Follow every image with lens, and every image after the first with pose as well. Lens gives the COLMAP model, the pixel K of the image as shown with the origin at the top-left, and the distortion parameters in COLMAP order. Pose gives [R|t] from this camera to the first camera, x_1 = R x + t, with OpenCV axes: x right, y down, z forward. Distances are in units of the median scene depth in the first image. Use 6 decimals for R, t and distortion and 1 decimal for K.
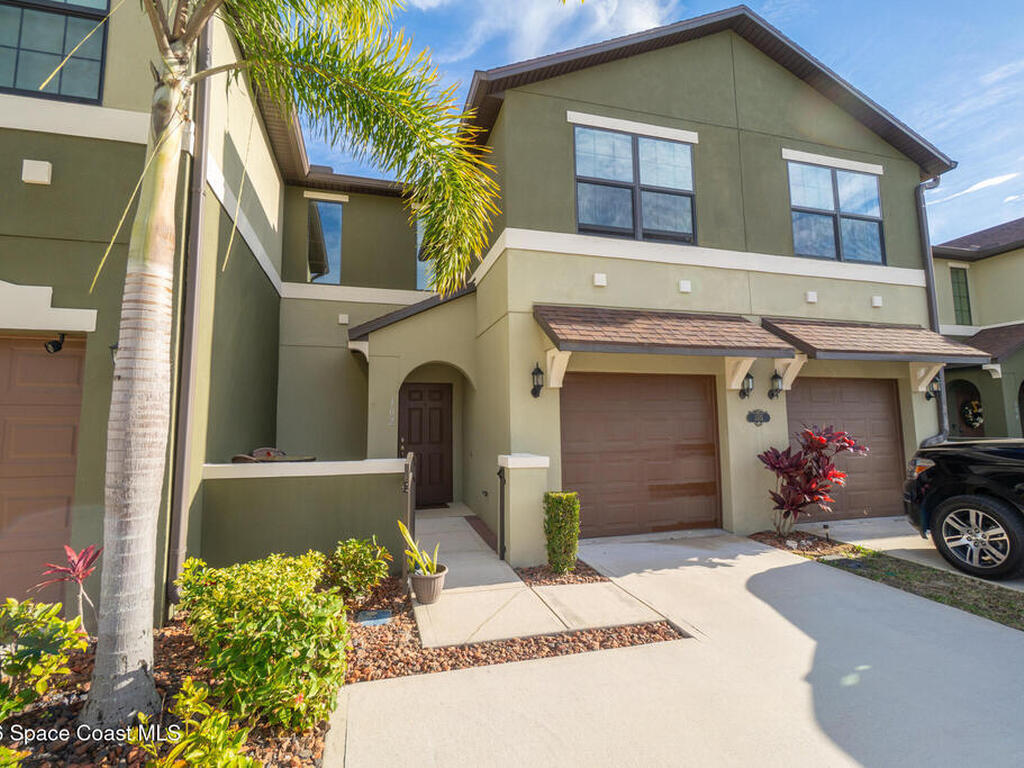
lens RADIAL K [[496.5, 0, 503.4], [0, 496.5, 379.3], [0, 0, 1]] dist [-0.001688, 0.000941]
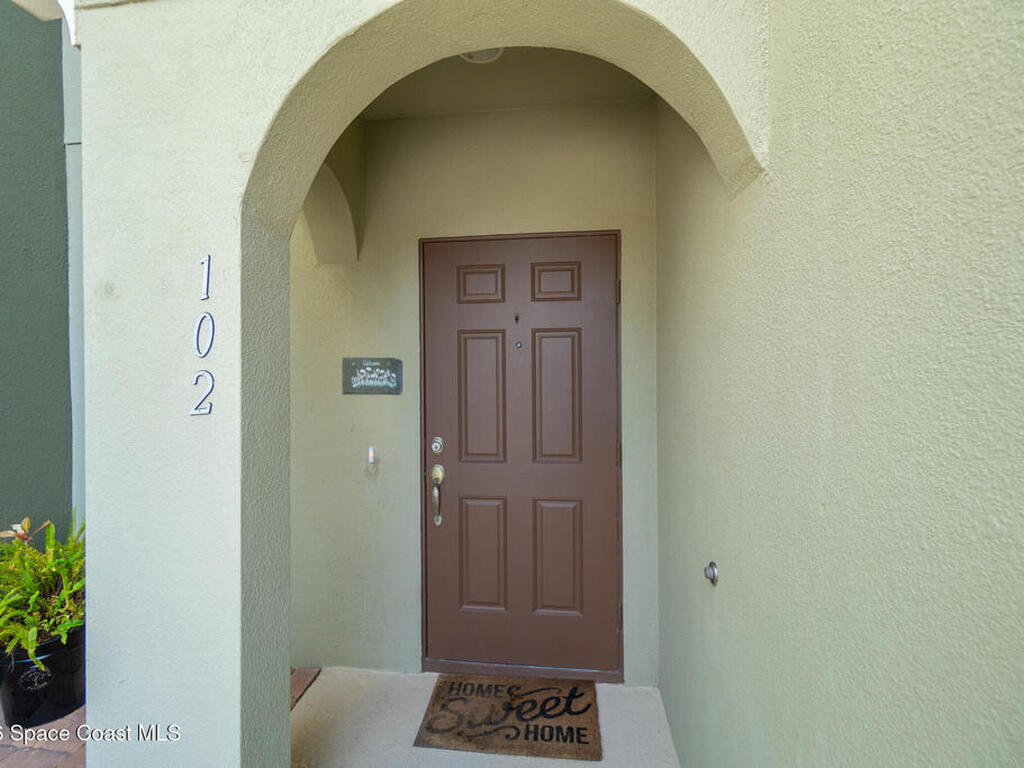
lens RADIAL K [[496.5, 0, 503.4], [0, 496.5, 379.3], [0, 0, 1]] dist [-0.001688, 0.000941]
pose [[0.922188, 0.003937, -0.386722, -0.059499], [0.040806, 0.993376, 0.107422, 0.055561], [0.384584, -0.114844, 0.915918, 0.748126]]
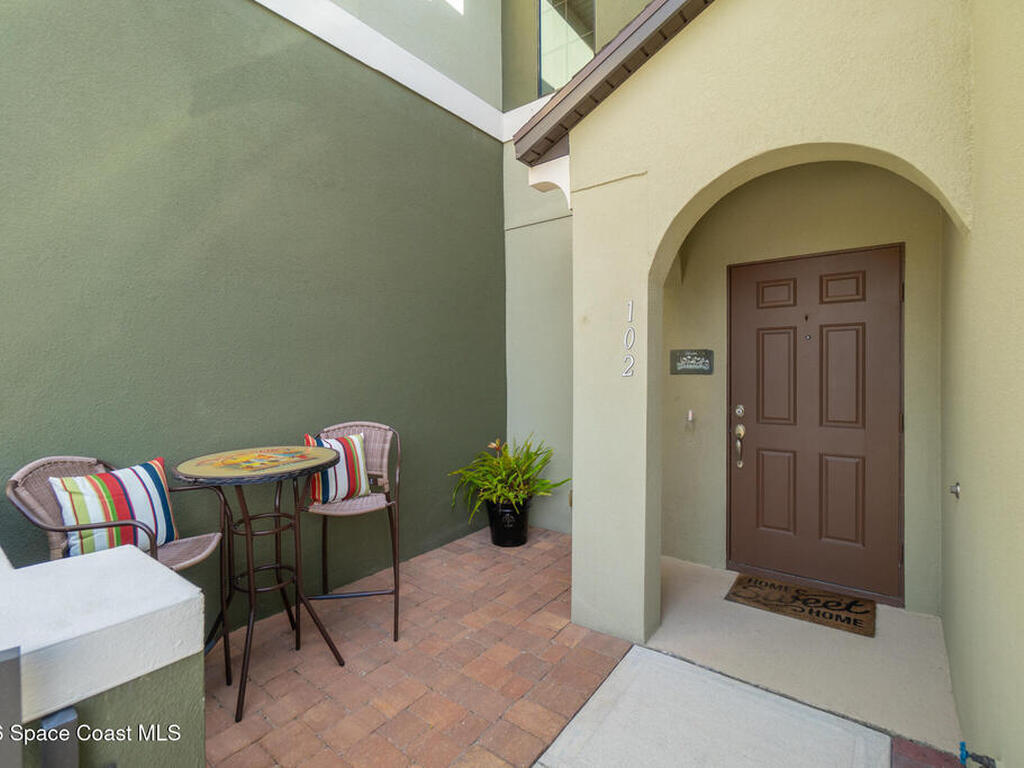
lens RADIAL K [[496.5, 0, 503.4], [0, 496.5, 379.3], [0, 0, 1]] dist [-0.001688, 0.000941]
pose [[0.593402, 0.014133, -0.804782, 0.003006], [0.085405, 0.993096, 0.080413, 0.048610], [0.800362, -0.116450, 0.588099, 0.607986]]
